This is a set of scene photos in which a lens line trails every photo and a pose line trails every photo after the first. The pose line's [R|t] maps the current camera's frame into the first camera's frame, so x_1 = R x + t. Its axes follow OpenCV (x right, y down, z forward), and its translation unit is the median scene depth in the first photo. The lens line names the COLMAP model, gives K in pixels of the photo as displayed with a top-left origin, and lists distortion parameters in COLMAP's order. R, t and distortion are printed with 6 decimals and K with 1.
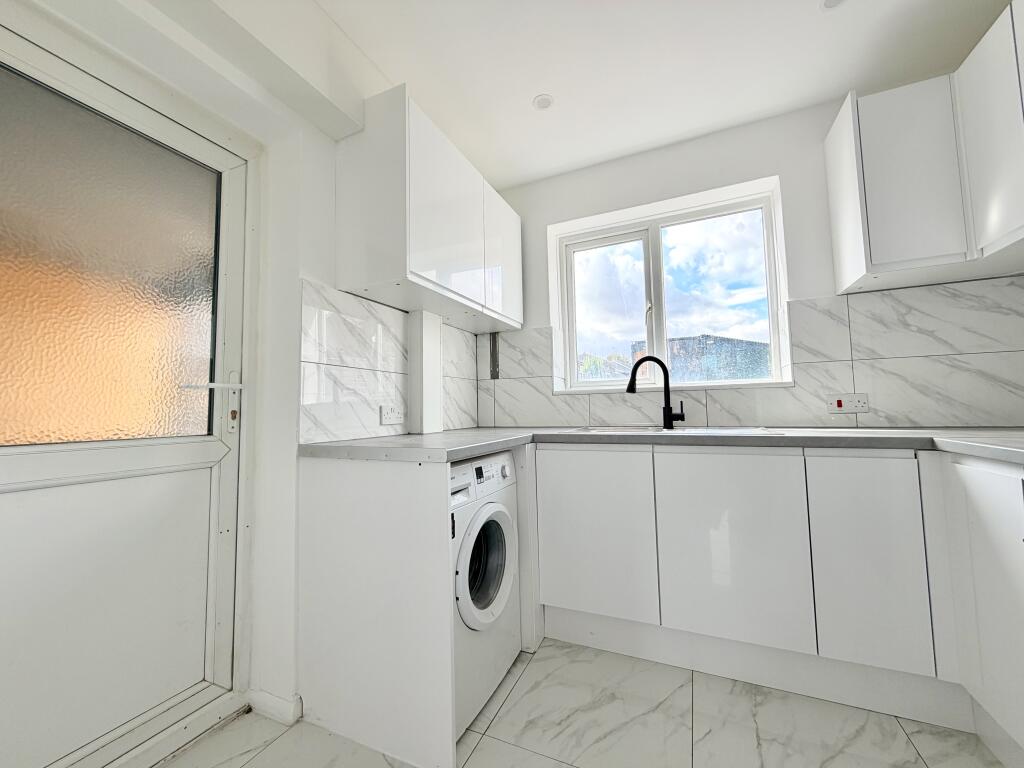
lens RADIAL K [[410.1, 0, 504.6], [0, 410.1, 379.2], [0, 0, 1]] dist [0.003620, 0.000606]
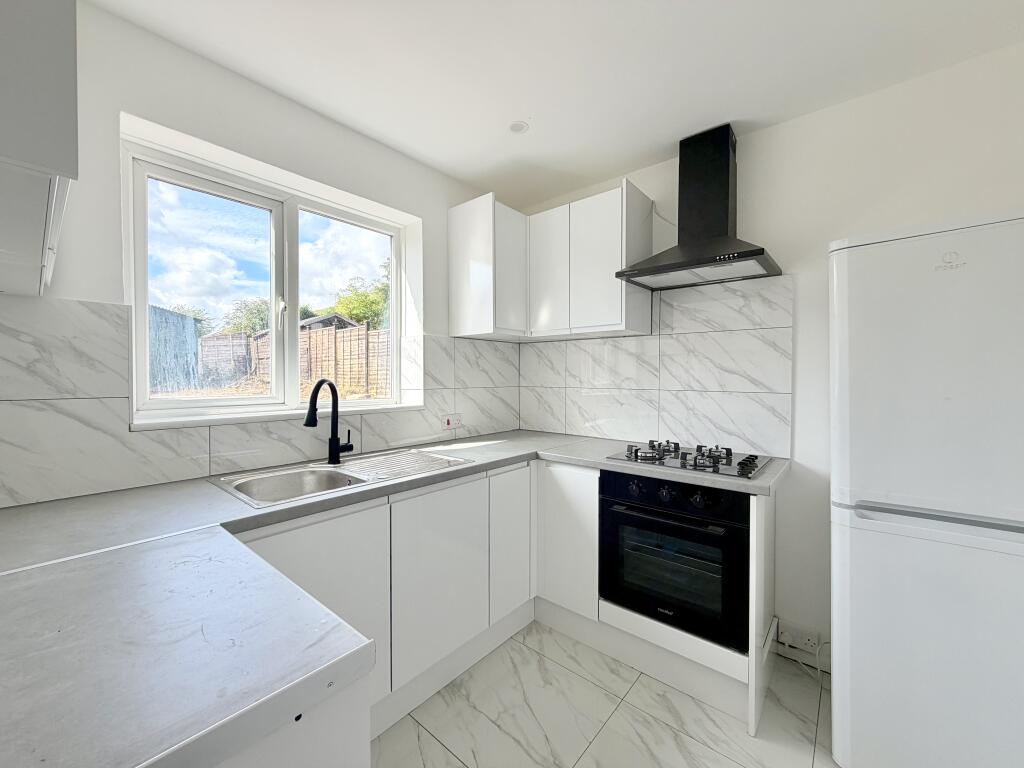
lens RADIAL K [[410.1, 0, 508.7], [0, 410.1, 383.2], [0, 0, 1]] dist [0.003620, 0.000606]
pose [[0.277228, 0.004779, 0.960792, -0.361063], [-0.075273, 0.997022, 0.016760, -0.097146], [-0.957851, -0.076968, 0.276762, 0.473624]]
